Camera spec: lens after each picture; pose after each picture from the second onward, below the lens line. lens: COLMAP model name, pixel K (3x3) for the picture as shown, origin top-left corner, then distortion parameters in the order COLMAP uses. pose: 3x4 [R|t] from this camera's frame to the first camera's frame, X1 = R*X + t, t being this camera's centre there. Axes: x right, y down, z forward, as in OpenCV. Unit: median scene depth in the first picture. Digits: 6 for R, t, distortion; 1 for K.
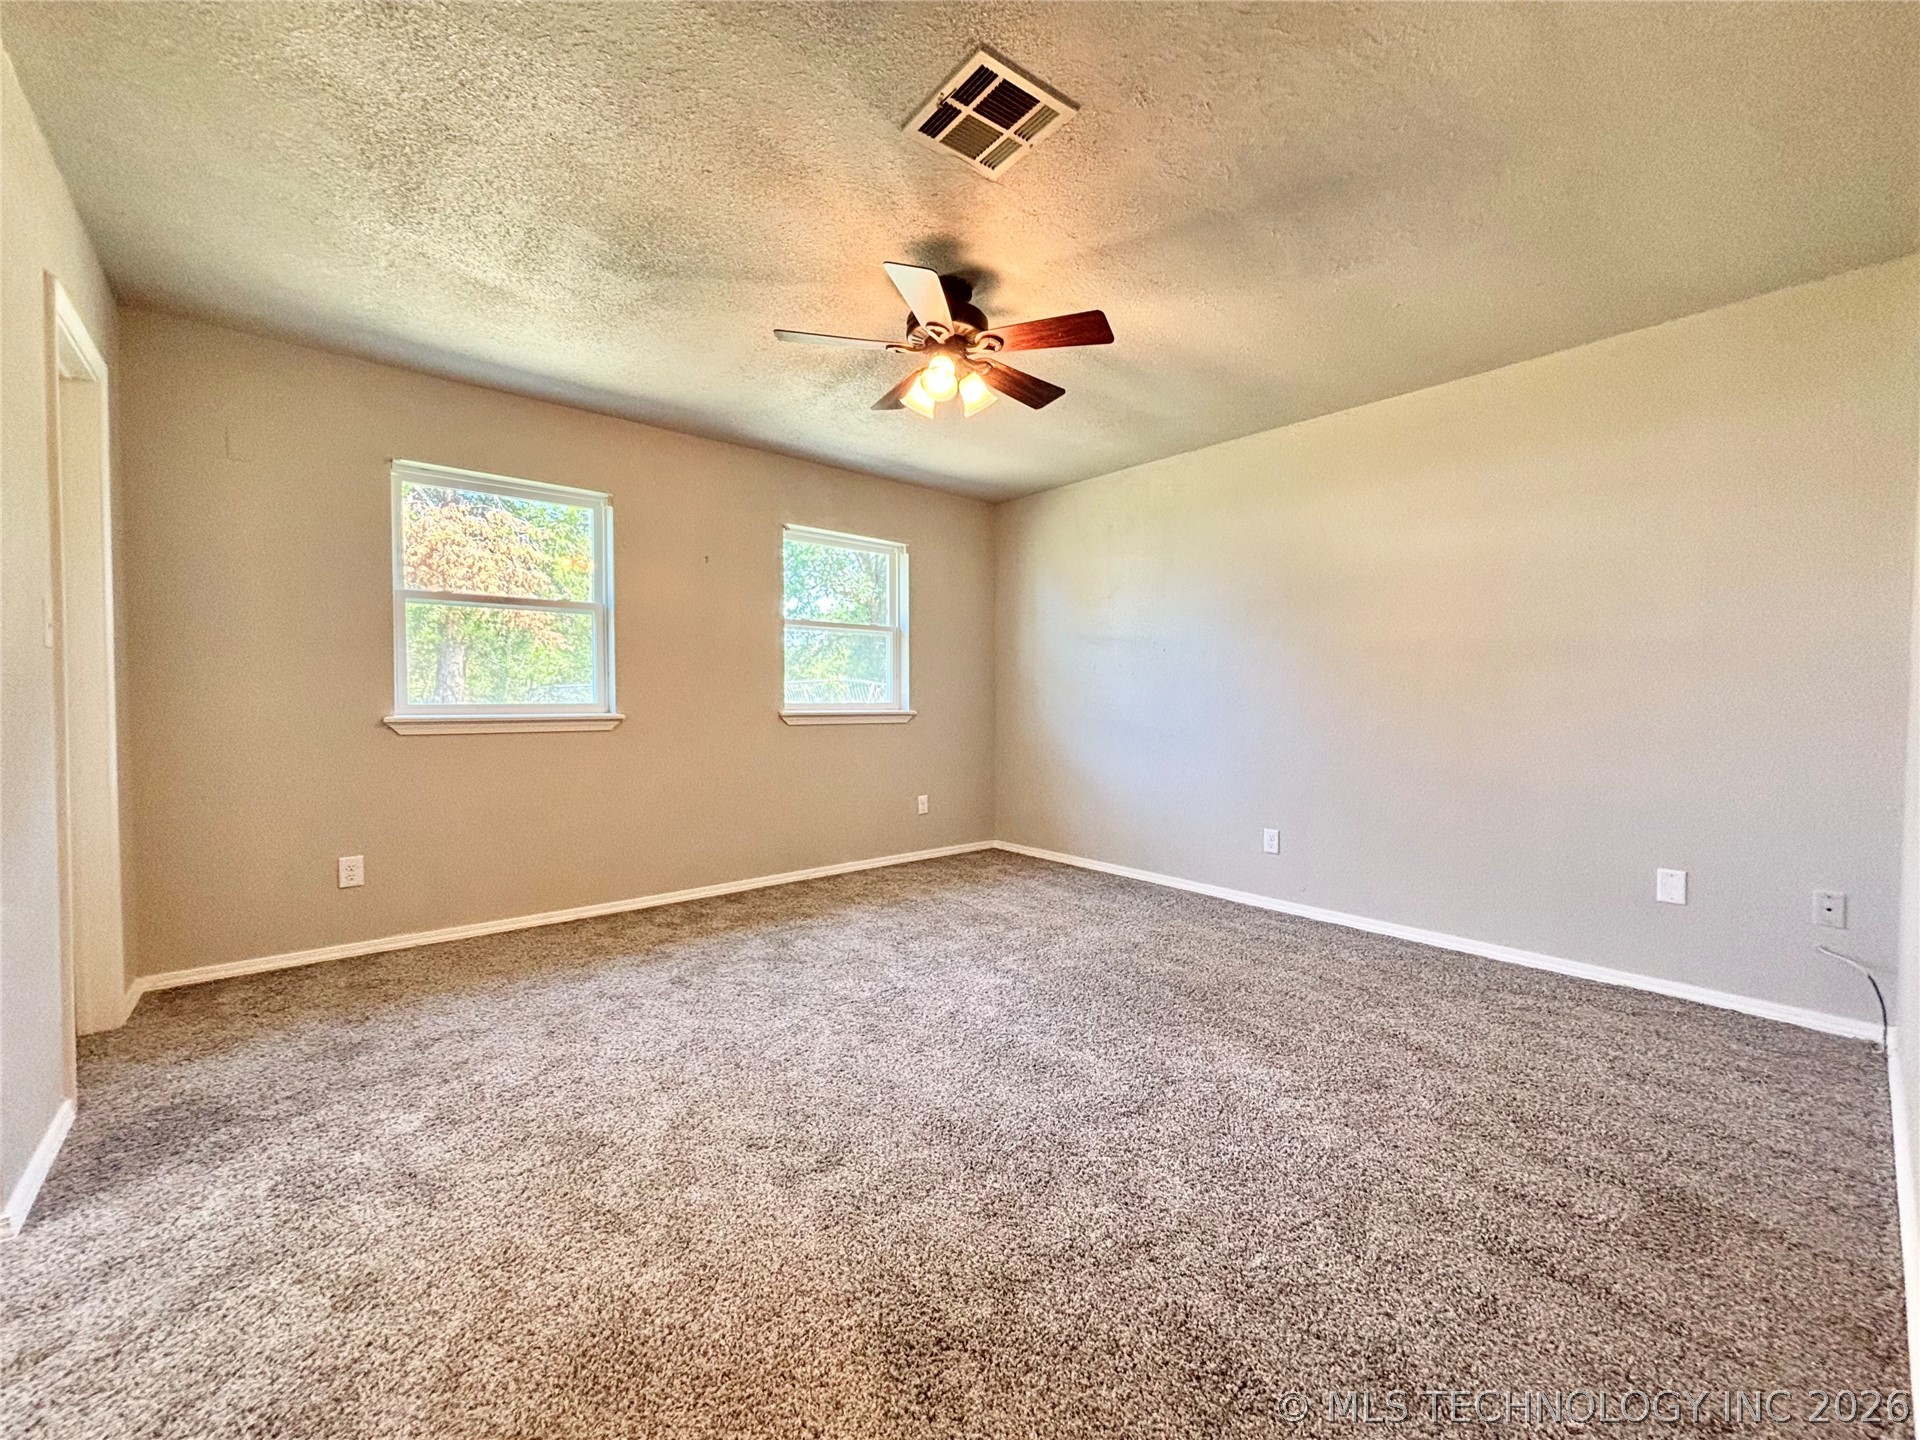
lens RADIAL K [[758.5, 0, 967.1], [0, 758.5, 722.9], [0, 0, 1]] dist [-0.001880, -0.000844]
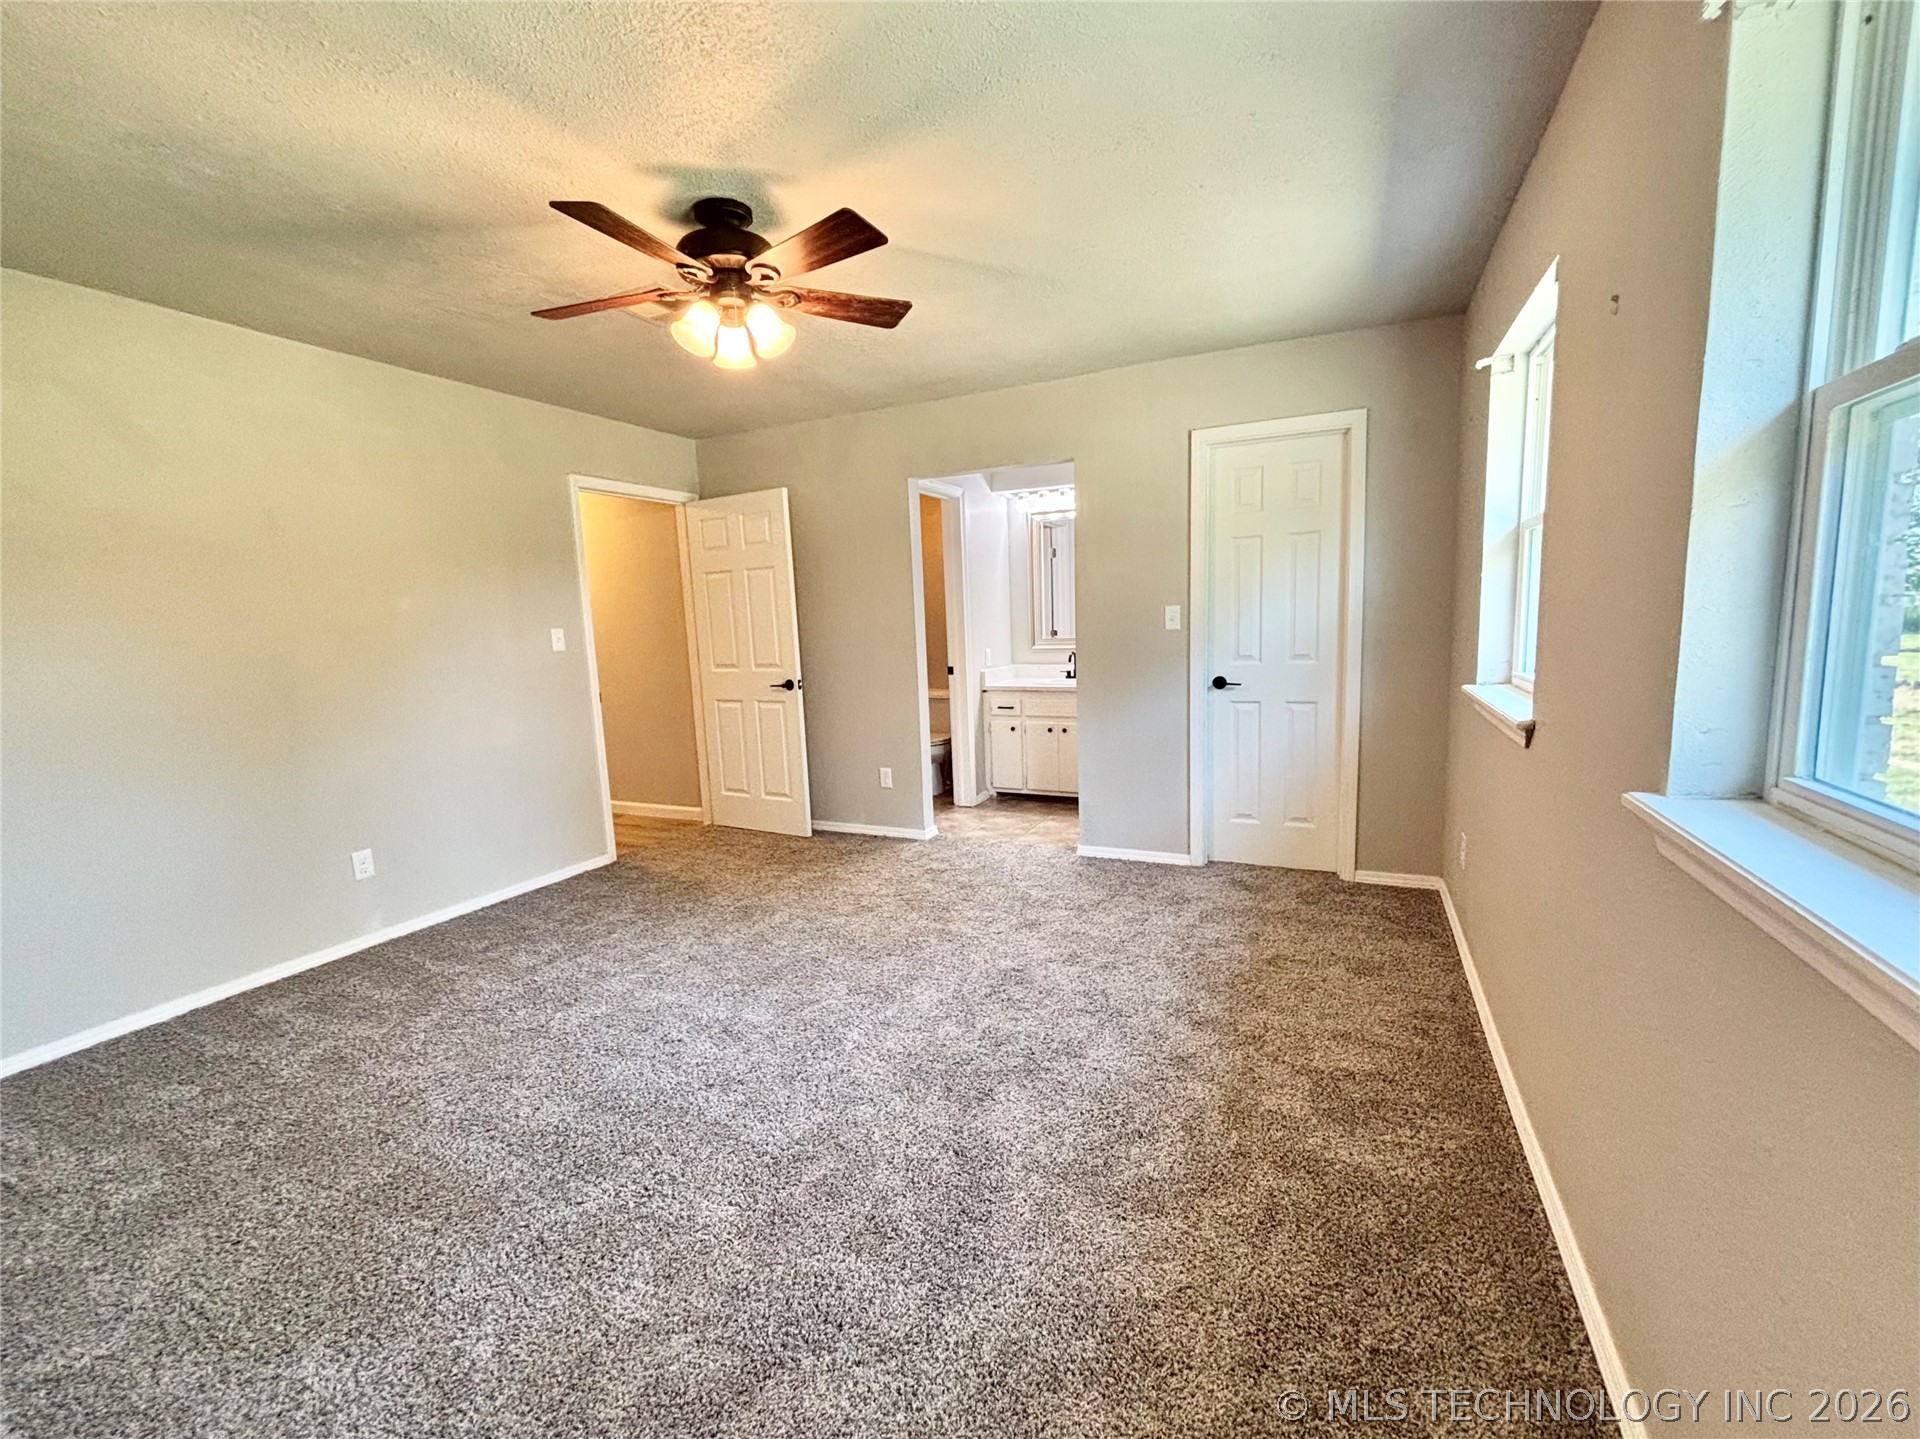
lens RADIAL K [[780.4, 0, 960.4], [0, 780.4, 717.2], [0, 0, 1]] dist [0.003393, 0.002996]
pose [[-0.902837, 0.078755, -0.422709, 0.117264], [0.014289, 0.988036, 0.153562, -0.120035], [0.429745, 0.132601, -0.893161, 1.661384]]
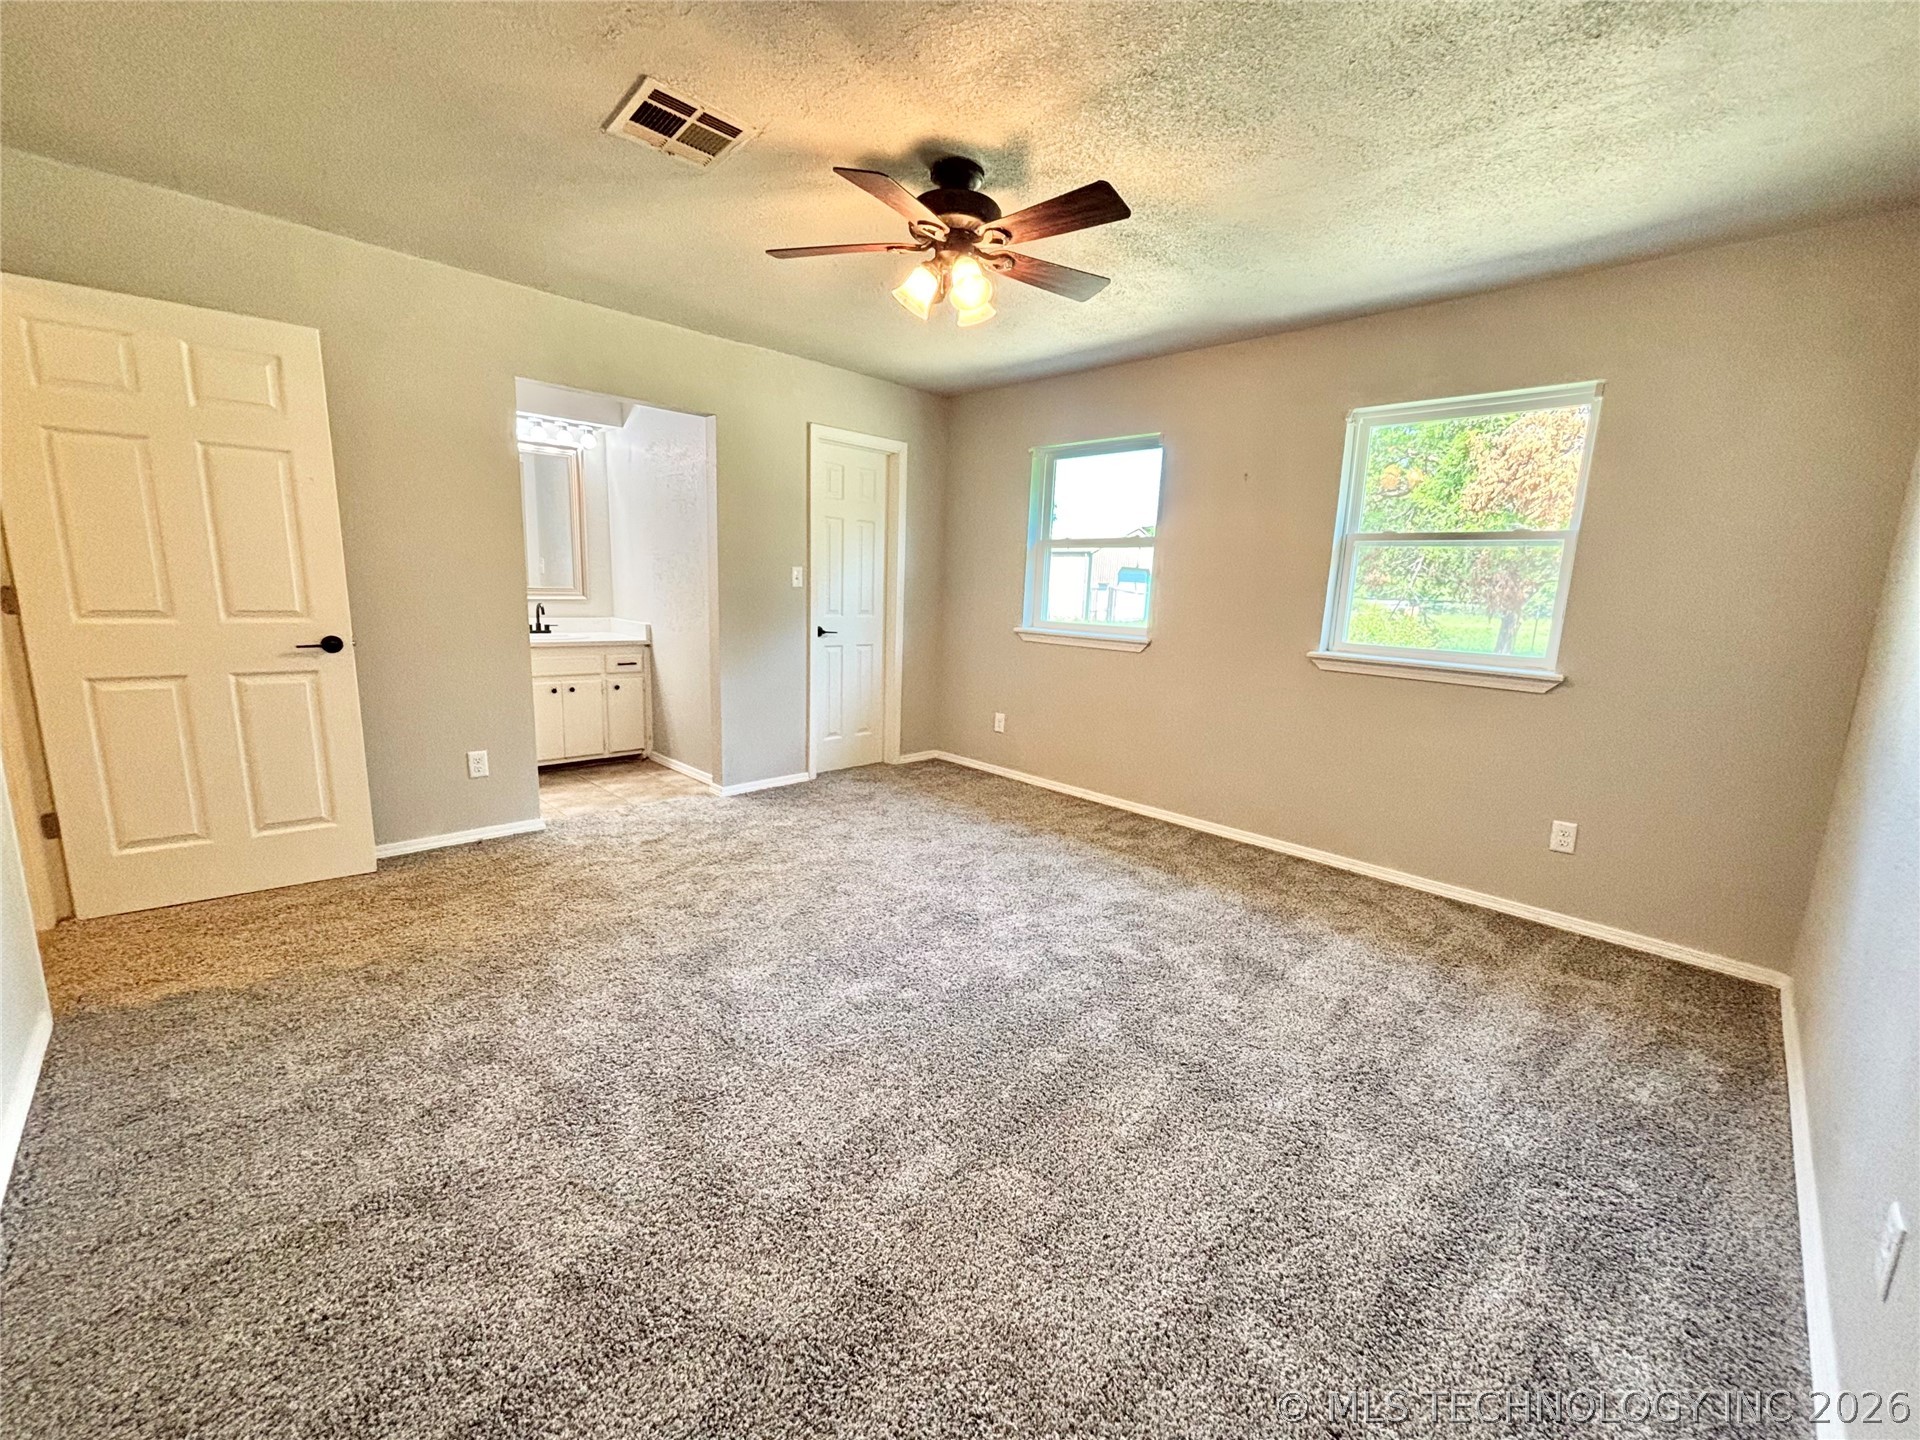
lens RADIAL K [[758.5, 0, 967.1], [0, 758.5, 722.9], [0, 0, 1]] dist [-0.001880, -0.000844]
pose [[0.088242, 0.178111, -0.980046, 0.806580], [-0.076013, 0.982219, 0.171662, -0.078511], [0.993195, 0.059348, 0.100211, 0.821354]]
